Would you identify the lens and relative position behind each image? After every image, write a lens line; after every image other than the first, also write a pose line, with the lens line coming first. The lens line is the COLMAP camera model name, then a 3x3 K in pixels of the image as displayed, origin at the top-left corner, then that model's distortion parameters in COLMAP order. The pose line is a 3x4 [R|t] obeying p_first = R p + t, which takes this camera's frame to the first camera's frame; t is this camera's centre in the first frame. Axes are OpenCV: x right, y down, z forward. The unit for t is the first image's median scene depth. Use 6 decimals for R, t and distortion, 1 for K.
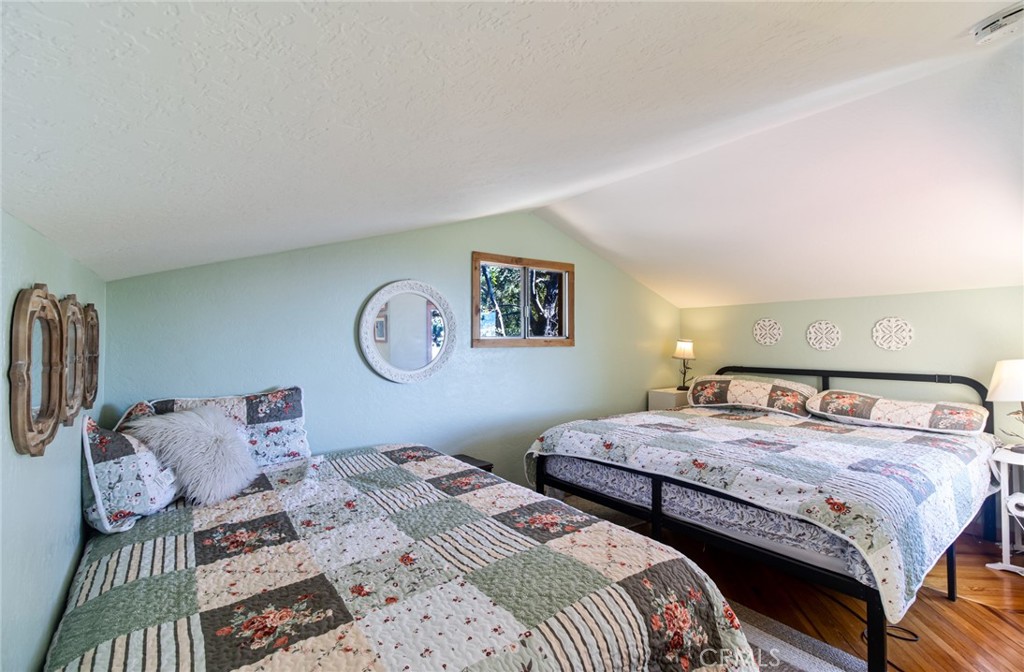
lens RADIAL K [[469.6, 0, 520.4], [0, 469.6, 334.5], [0, 0, 1]] dist [0.020732, -0.014007]
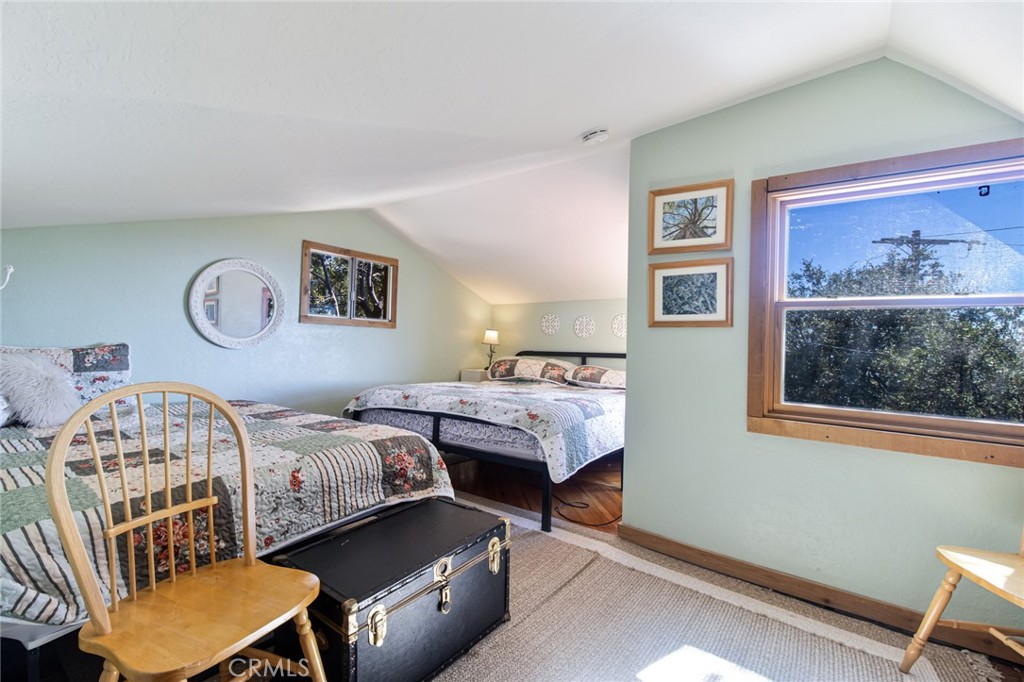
lens RADIAL K [[469.6, 0, 506.5], [0, 469.6, 337.9], [0, 0, 1]] dist [0.020732, -0.014007]
pose [[0.963060, 0.034759, 0.267034, 0.108285], [-0.033093, 0.999395, -0.010739, 0.083739], [-0.267246, 0.001505, 0.963627, -0.350546]]
